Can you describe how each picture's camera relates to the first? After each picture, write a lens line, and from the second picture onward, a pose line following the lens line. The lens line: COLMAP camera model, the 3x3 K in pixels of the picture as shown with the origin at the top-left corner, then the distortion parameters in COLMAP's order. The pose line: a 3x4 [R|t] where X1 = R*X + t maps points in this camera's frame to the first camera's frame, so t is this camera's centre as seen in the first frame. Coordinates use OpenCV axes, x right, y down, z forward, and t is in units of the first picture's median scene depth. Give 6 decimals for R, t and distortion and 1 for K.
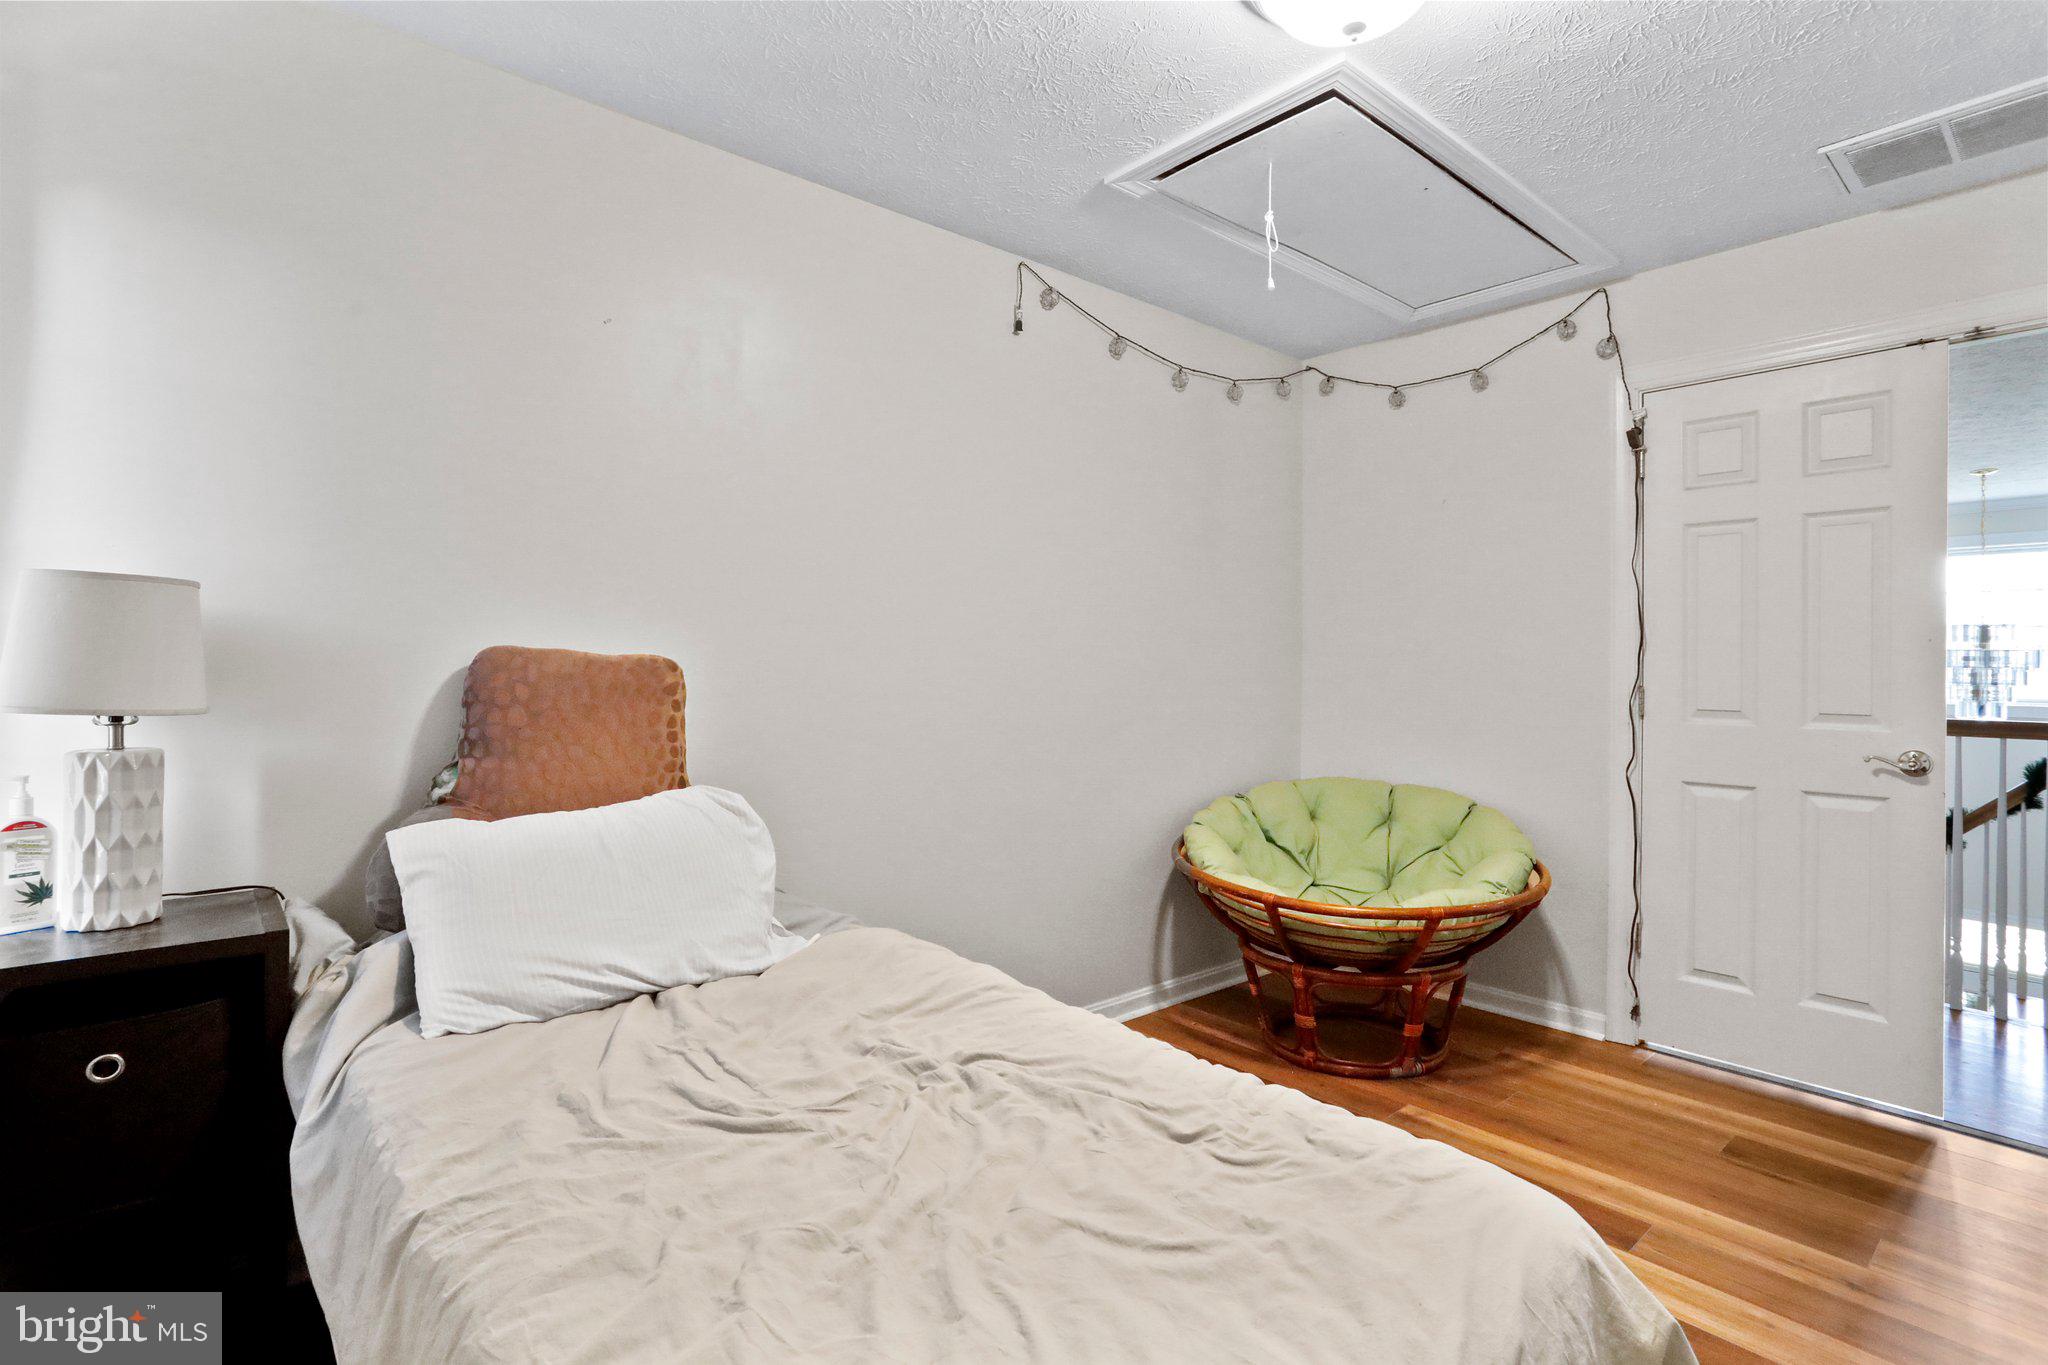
lens RADIAL K [[988.6, 0, 1028.7], [0, 988.6, 670.7], [0, 0, 1]] dist [-0.028765, -0.000031]
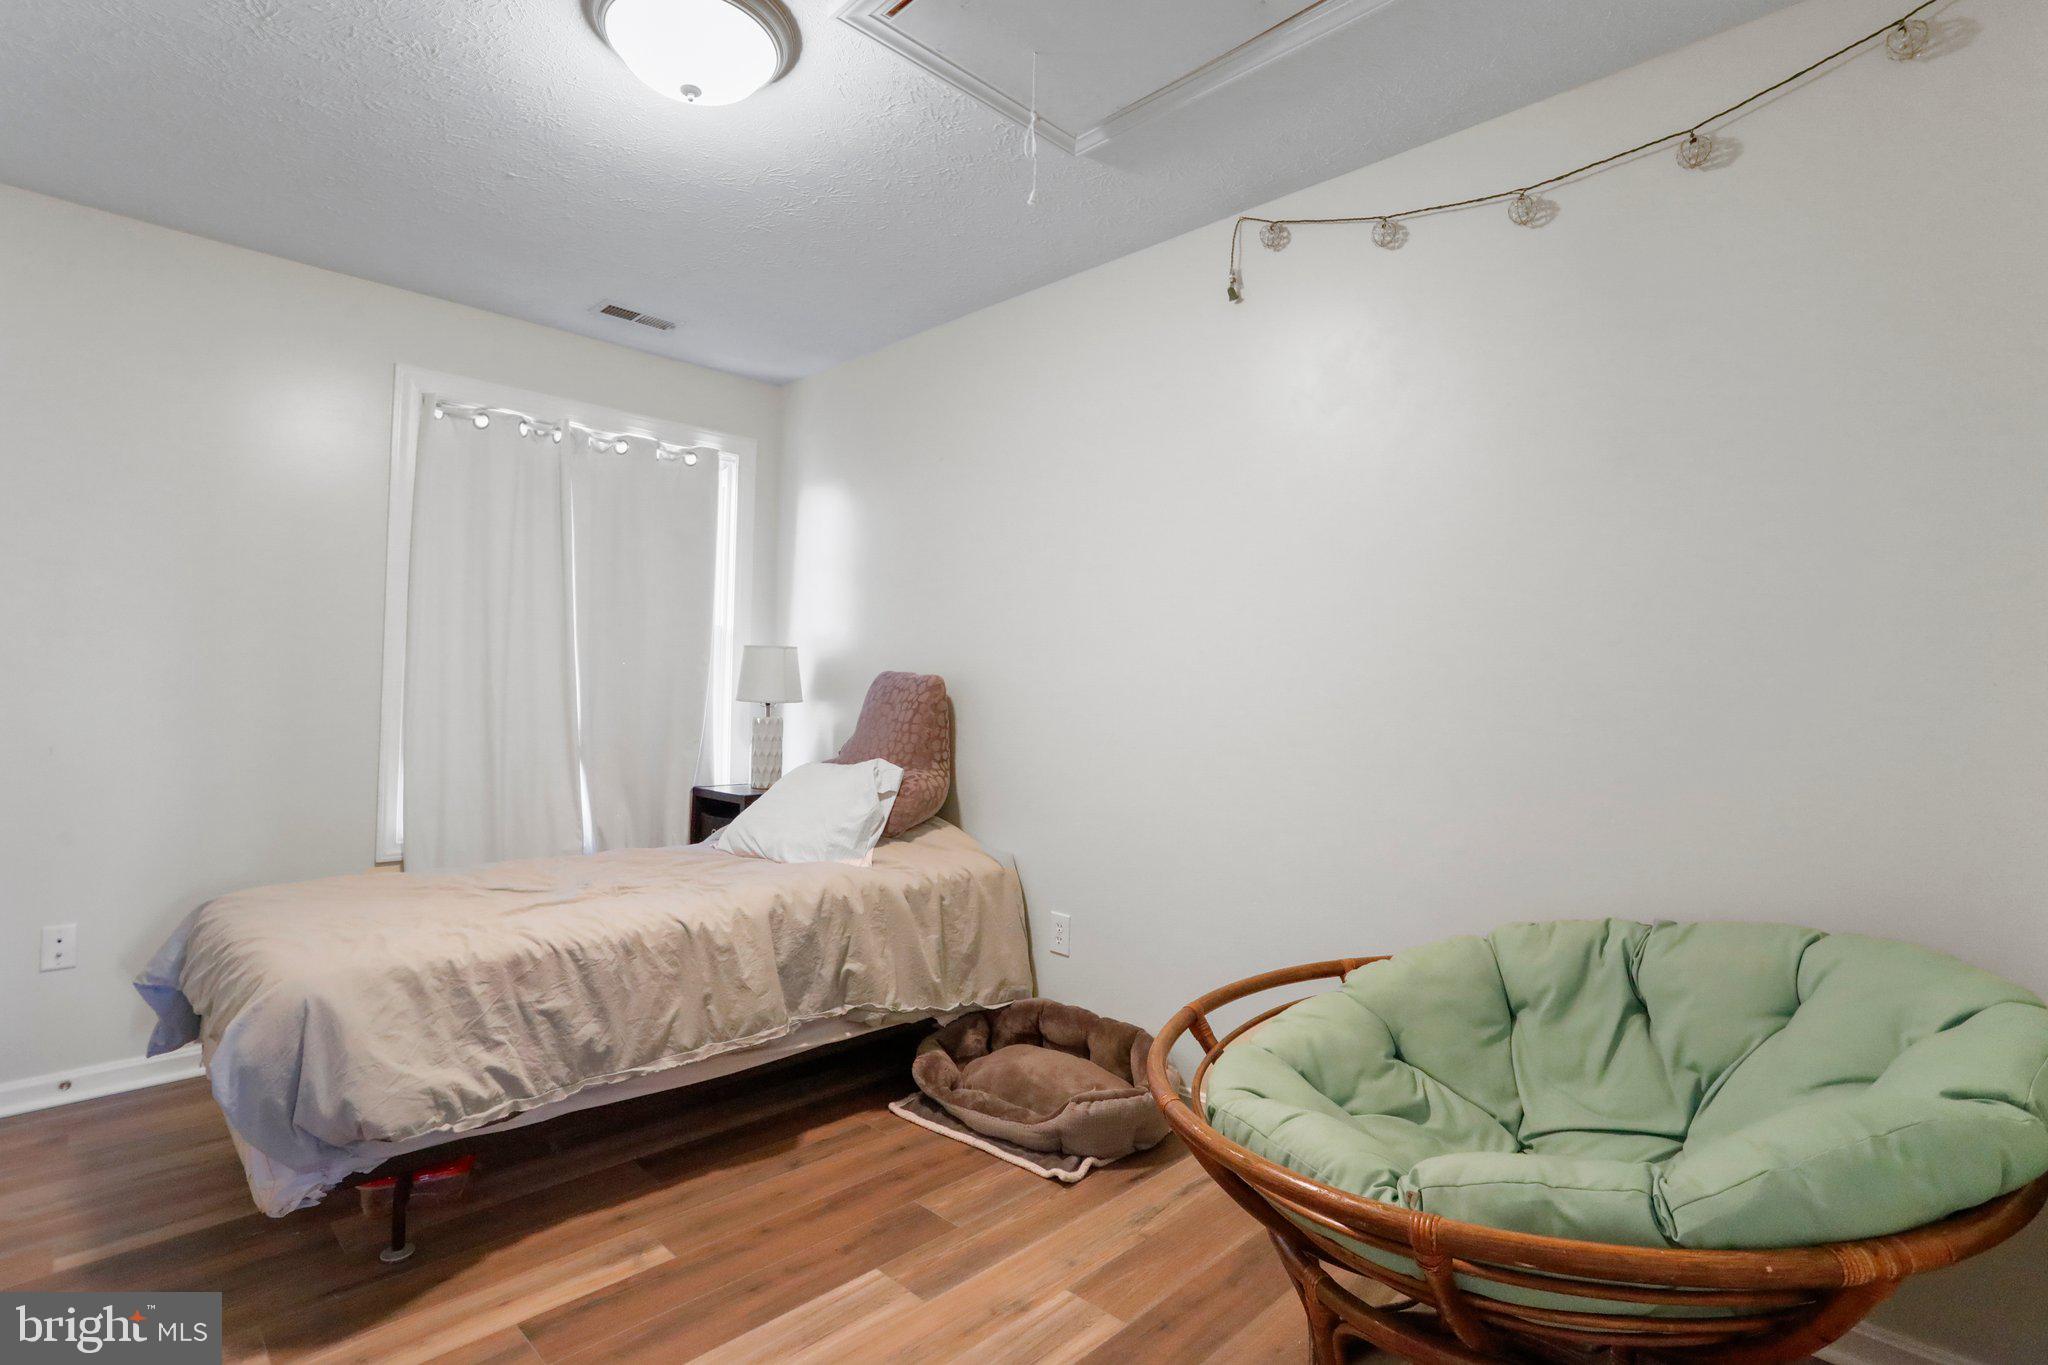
lens RADIAL K [[988.6, 0, 1028.7], [0, 988.6, 670.7], [0, 0, 1]] dist [-0.028765, -0.000031]
pose [[0.078677, -0.014698, -0.996792, 0.826240], [-0.014046, 0.999776, -0.015851, -0.003088], [0.996801, 0.015248, 0.078453, 0.757019]]
